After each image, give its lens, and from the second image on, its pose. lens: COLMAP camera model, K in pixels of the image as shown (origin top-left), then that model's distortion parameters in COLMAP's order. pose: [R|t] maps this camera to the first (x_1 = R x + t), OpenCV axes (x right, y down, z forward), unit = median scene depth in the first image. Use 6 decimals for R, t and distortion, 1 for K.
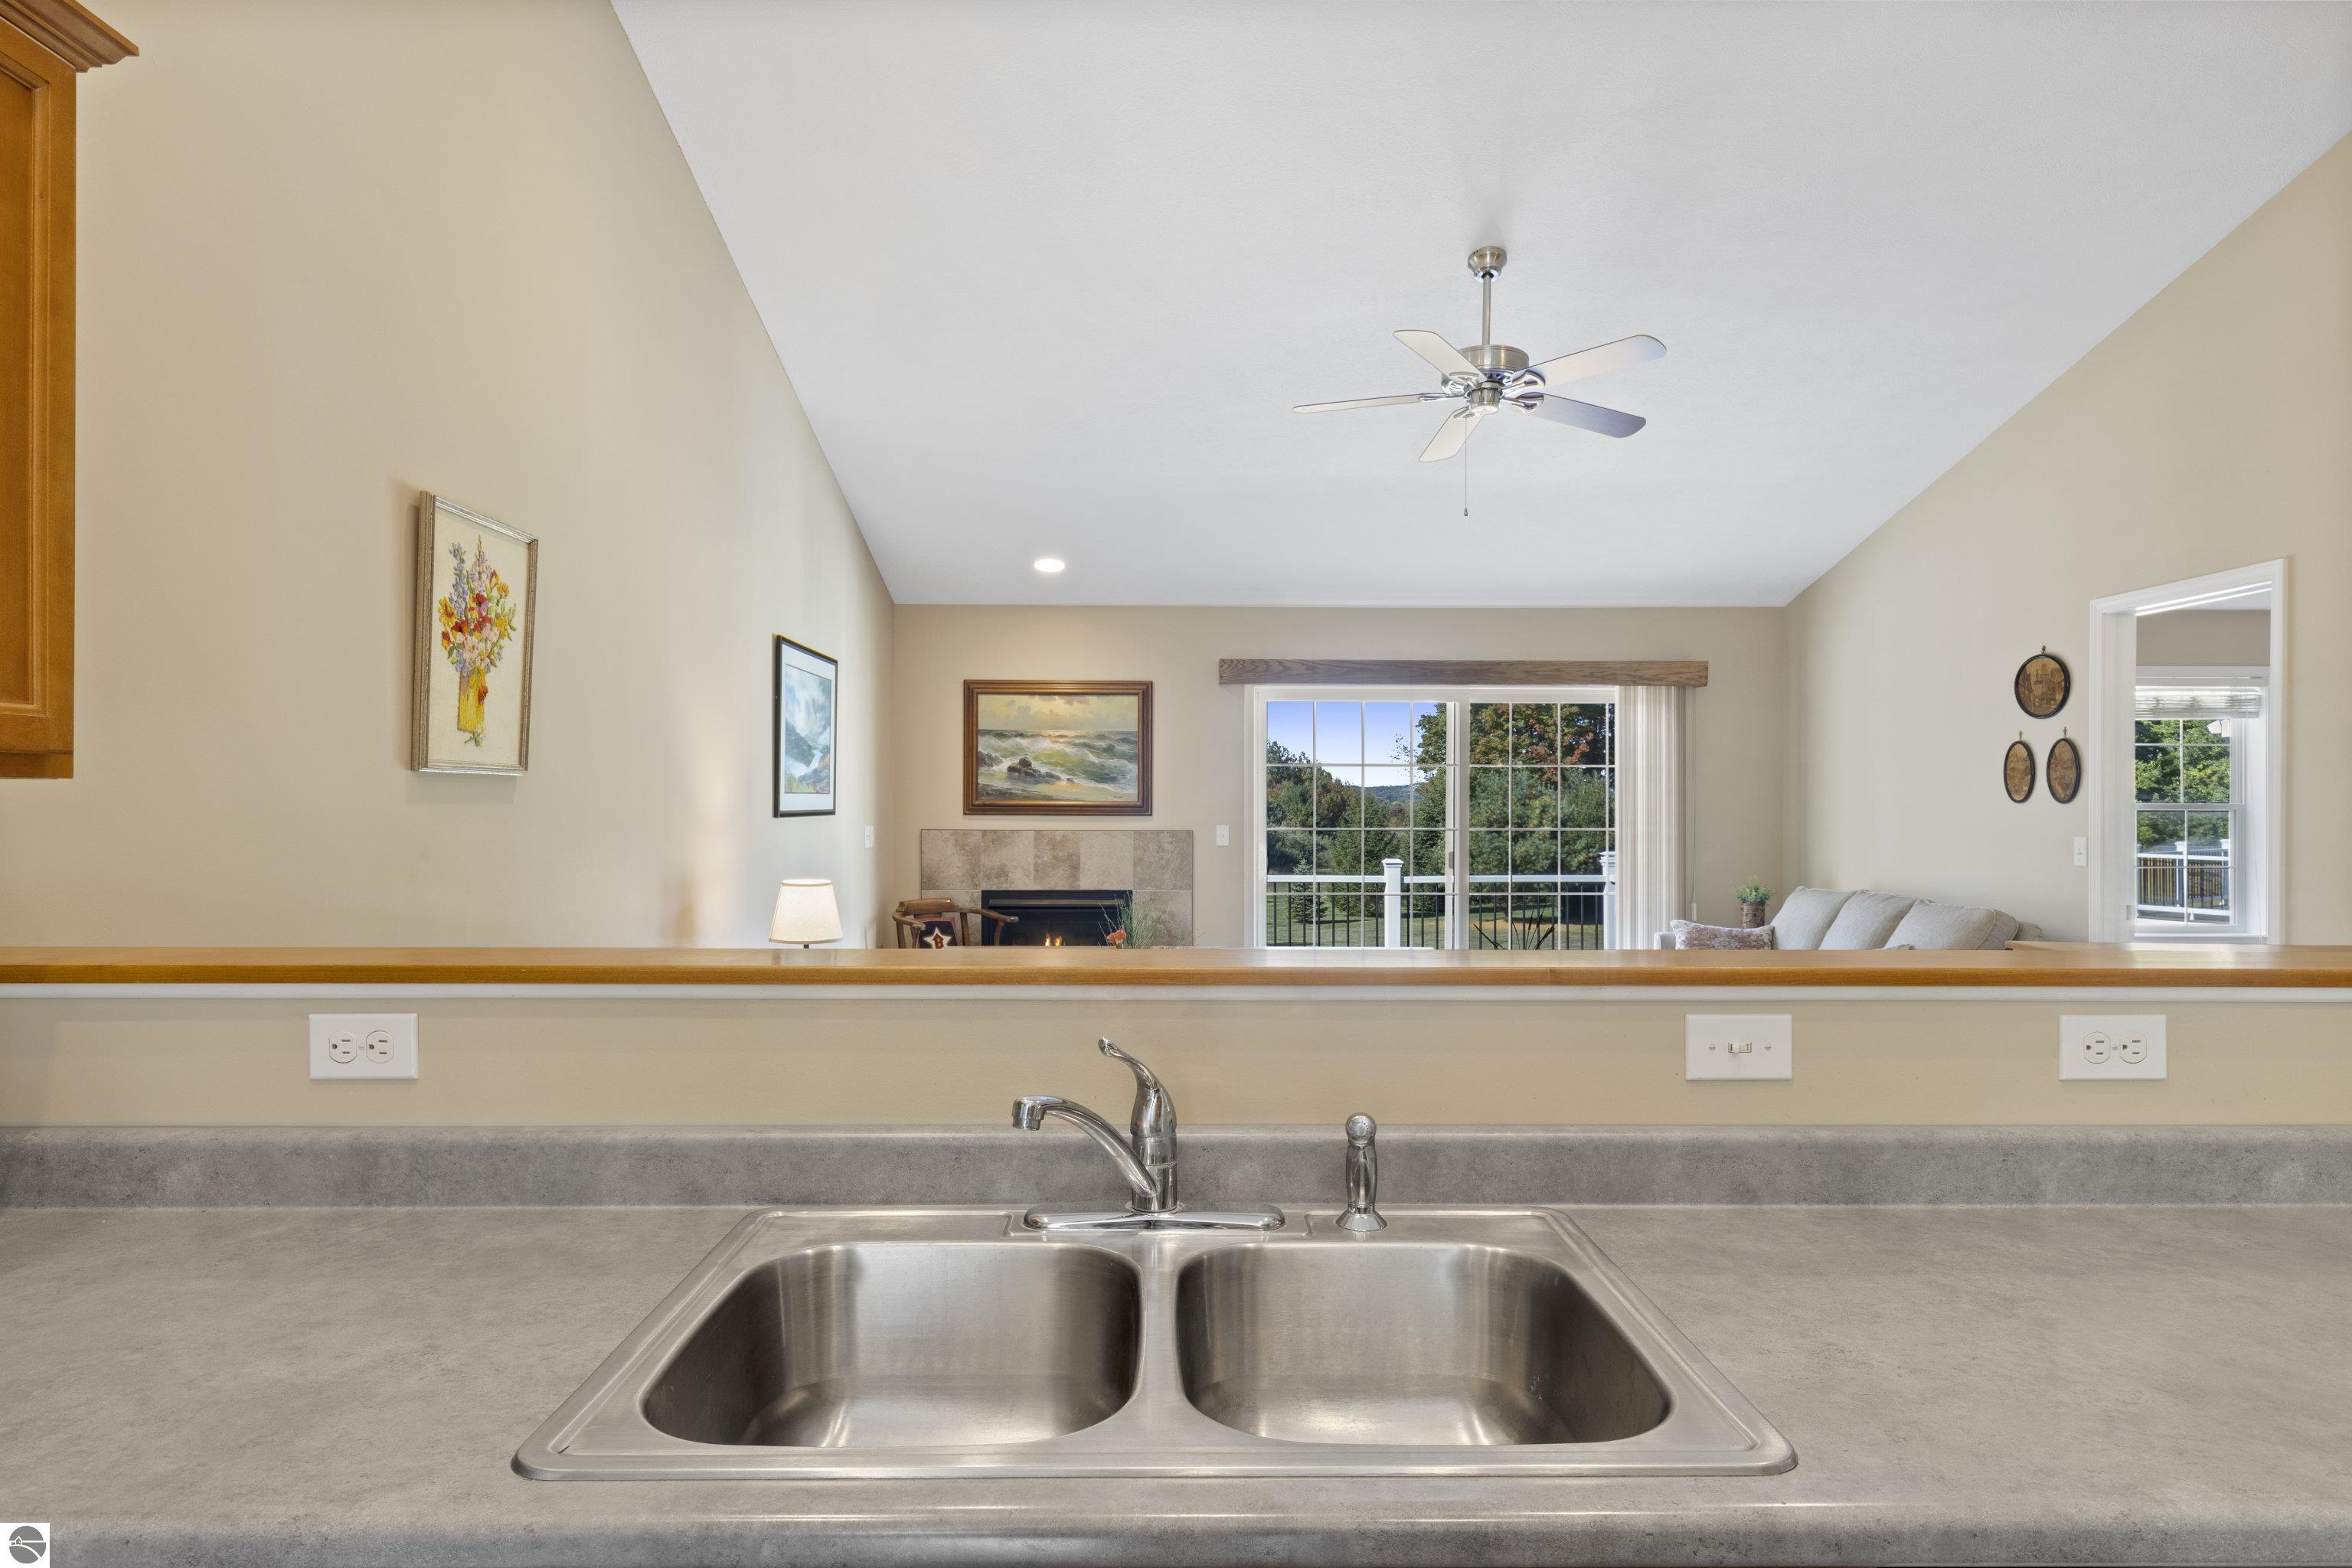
lens RADIAL K [[1384.8, 0, 1190.0], [0, 1384.8, 824.2], [0, 0, 1]] dist [-0.004559, -0.002918]
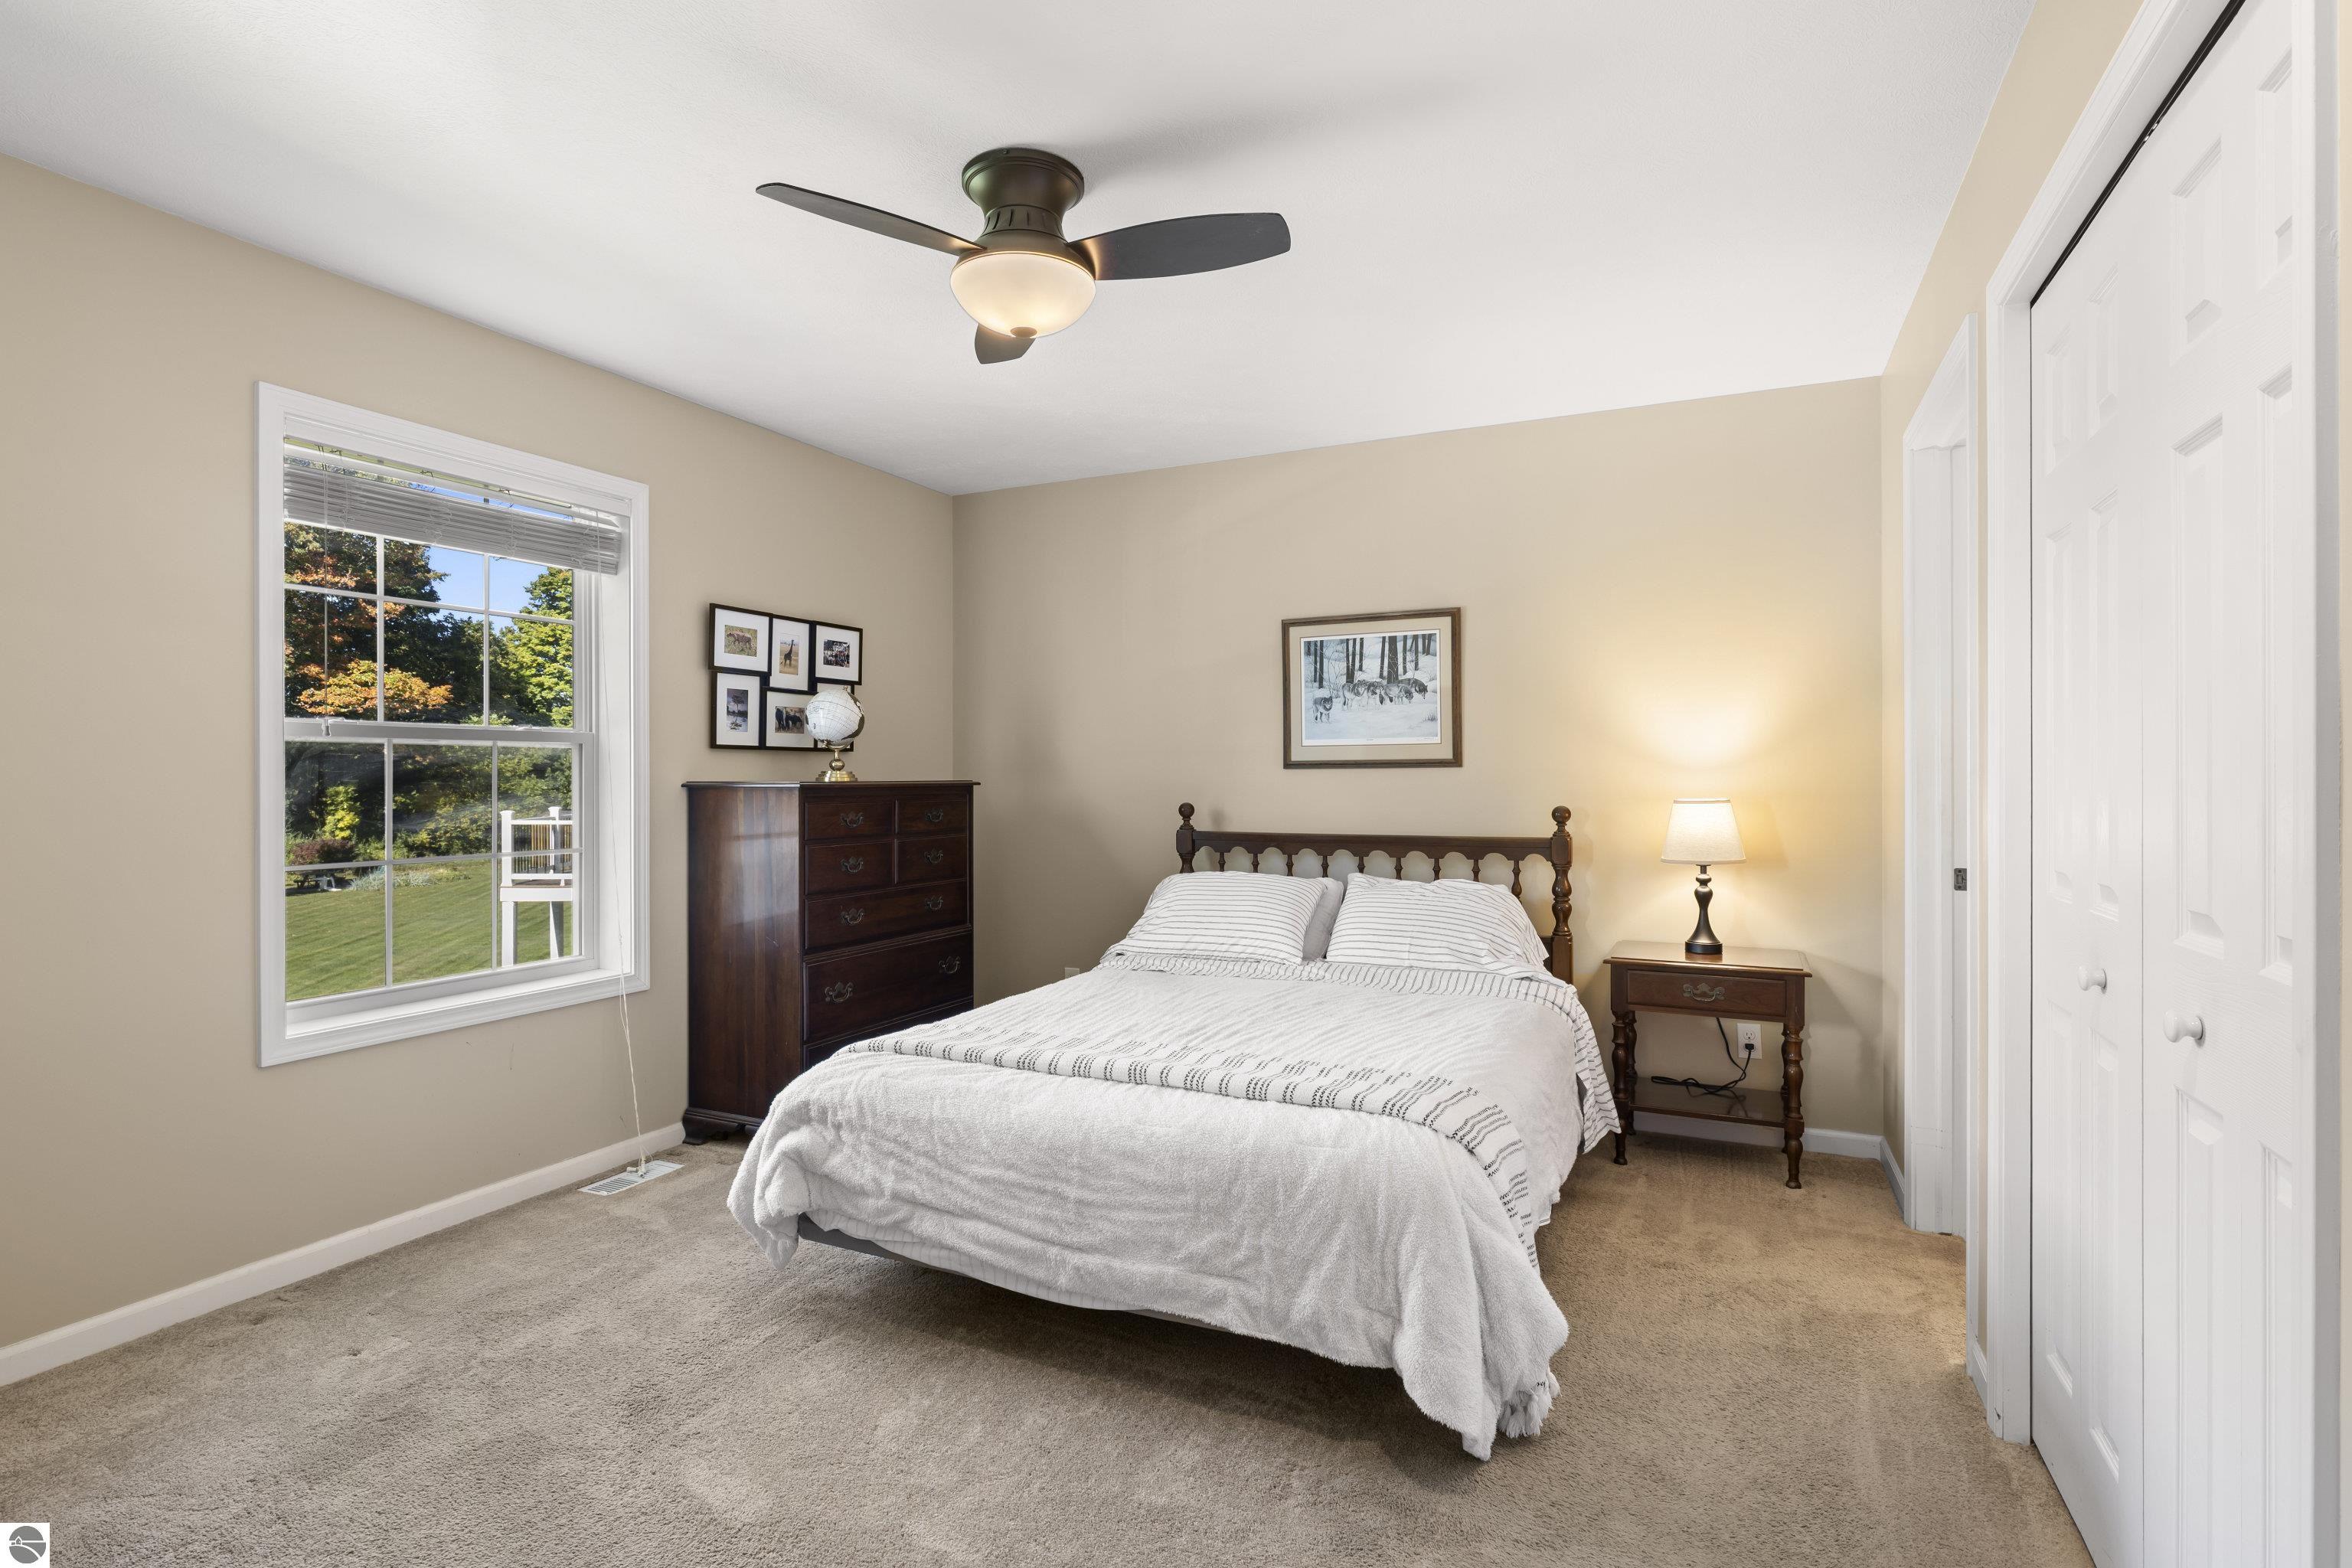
lens RADIAL K [[1162.3, 0, 1165.3], [0, 1162.3, 776.3], [0, 0, 1]] dist [-0.002482, -0.000138]
pose [[0.455479, -0.005549, 0.890229, 0.564216], [0.021134, 0.999766, -0.004582, 0.011301], [-0.889996, 0.020901, 0.455489, 0.728426]]
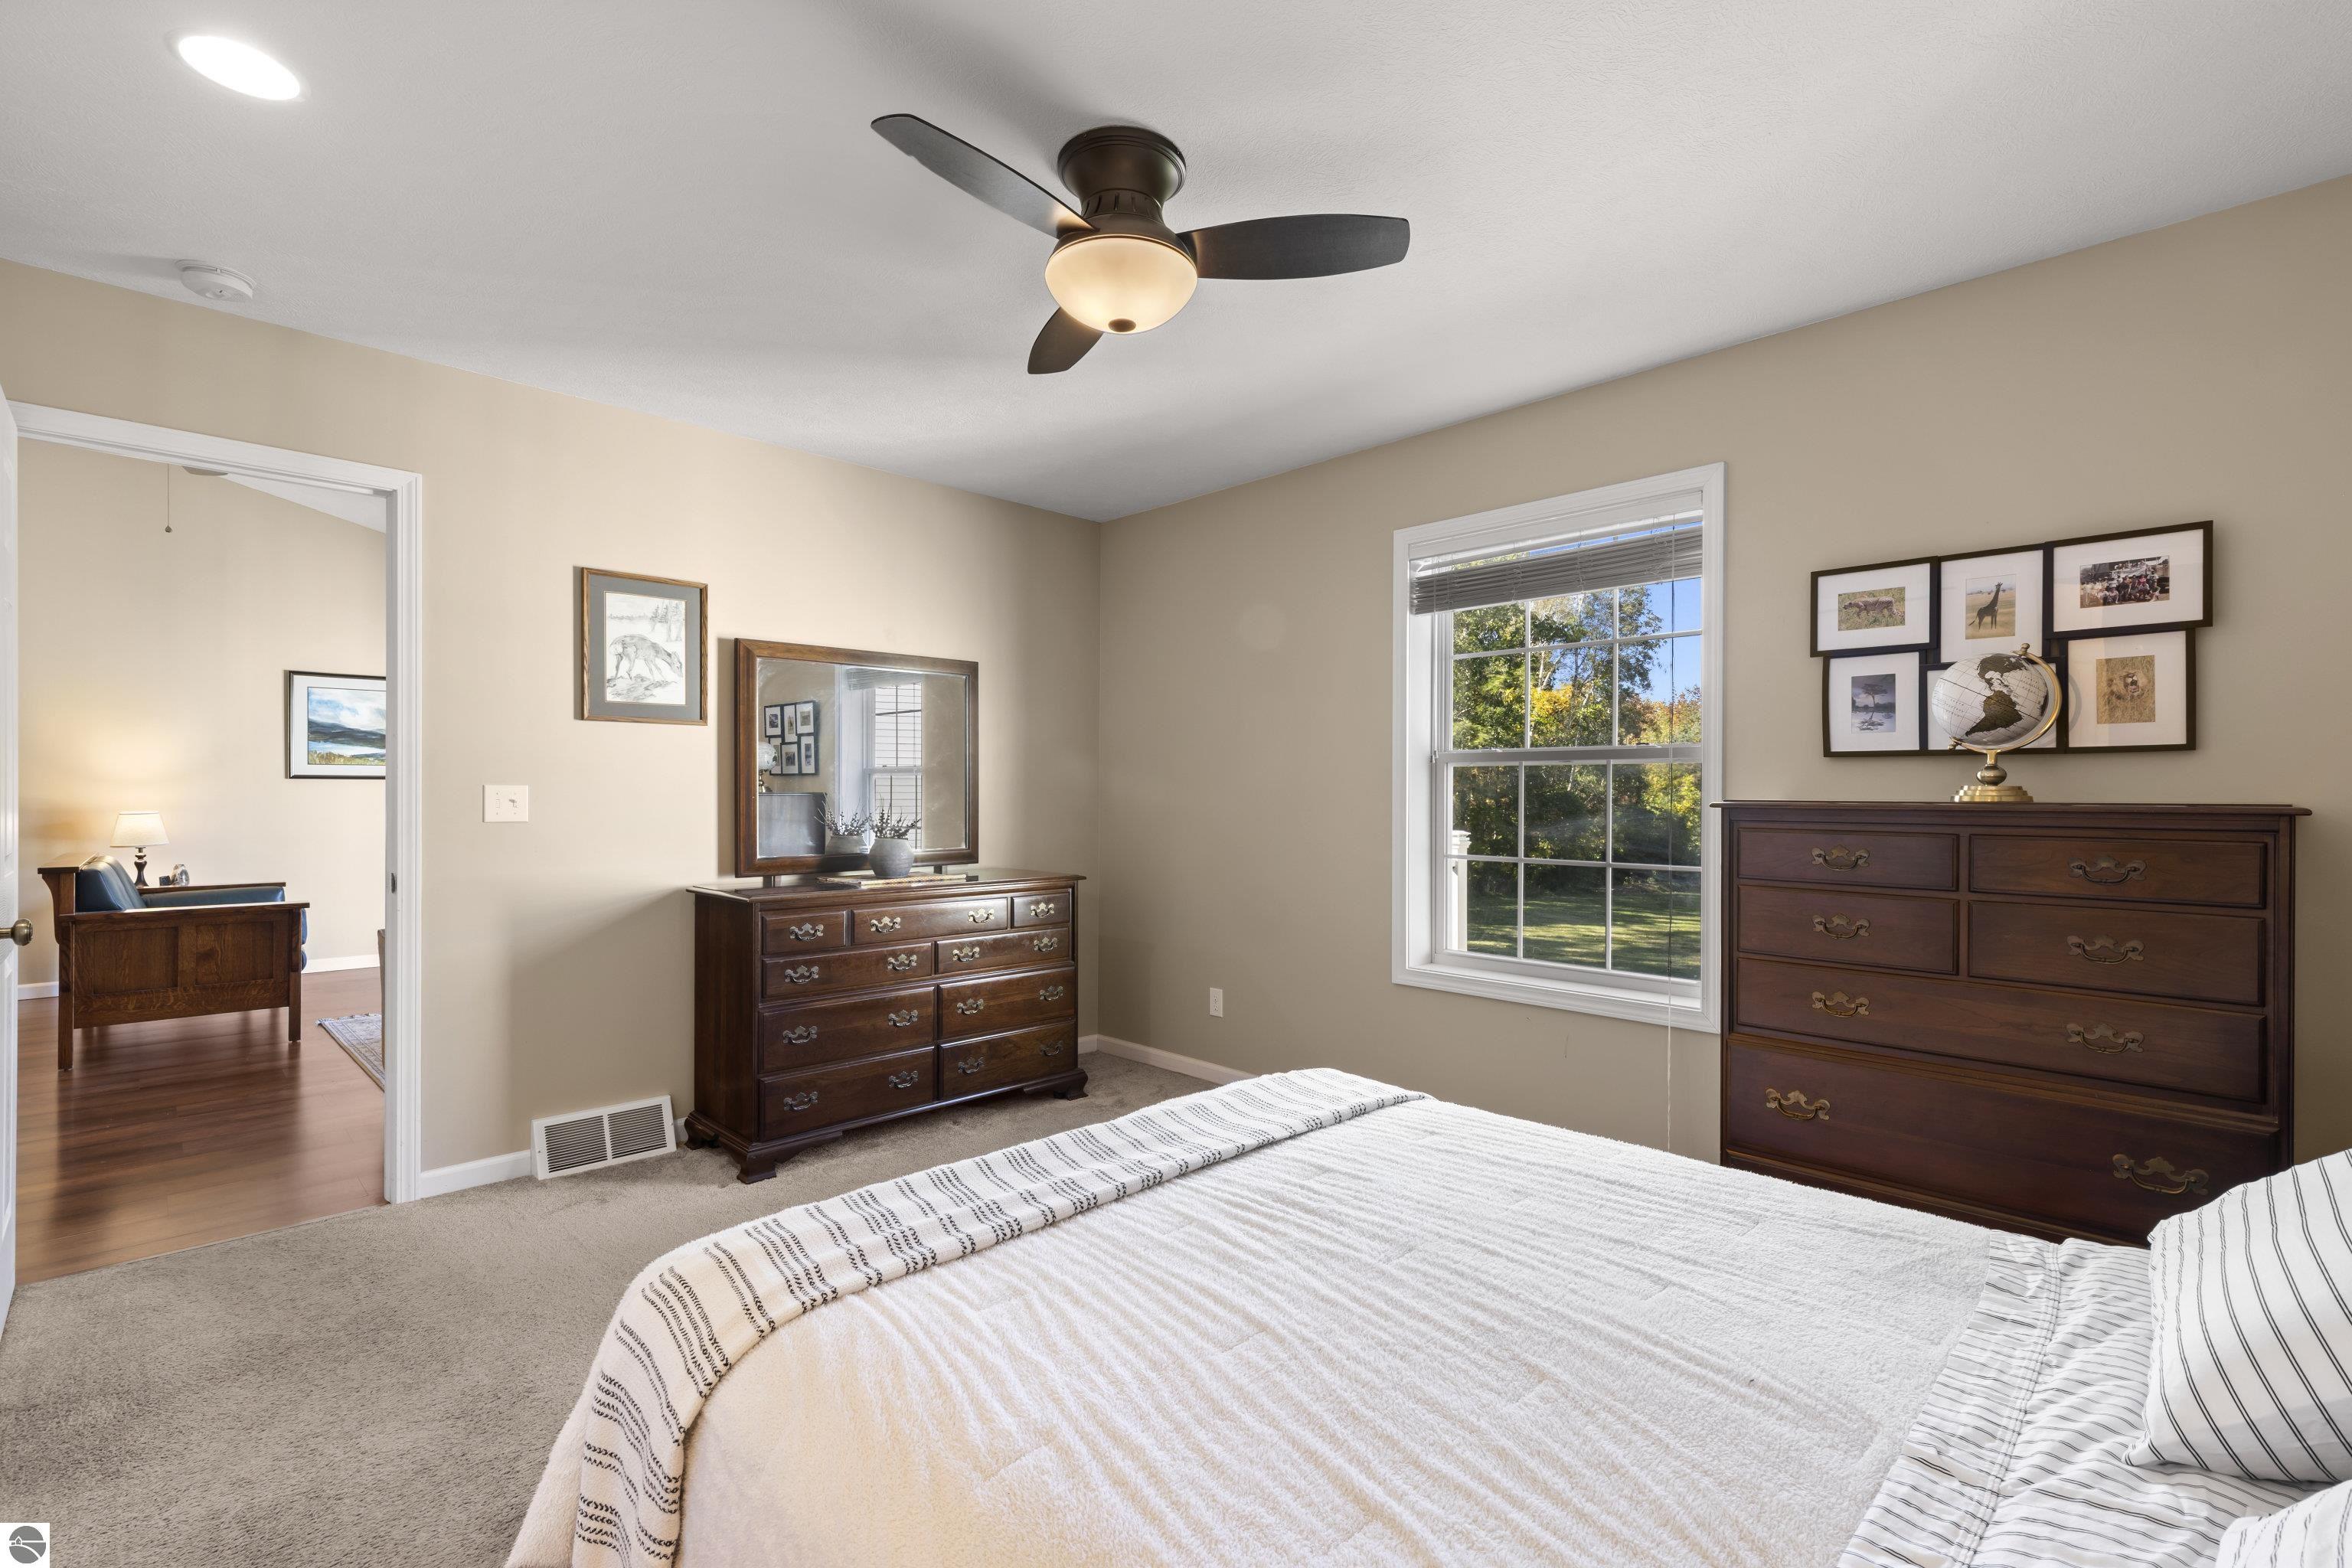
lens RADIAL K [[1059.6, 0, 1179.3], [0, 1059.6, 792.5], [0, 0, 1]] dist [0.002866, -0.001140]
pose [[0.684660, -0.001312, -0.728861, 1.164588], [-0.013713, 0.999798, -0.014681, 0.013420], [0.728733, 0.020046, 0.684504, 0.728453]]
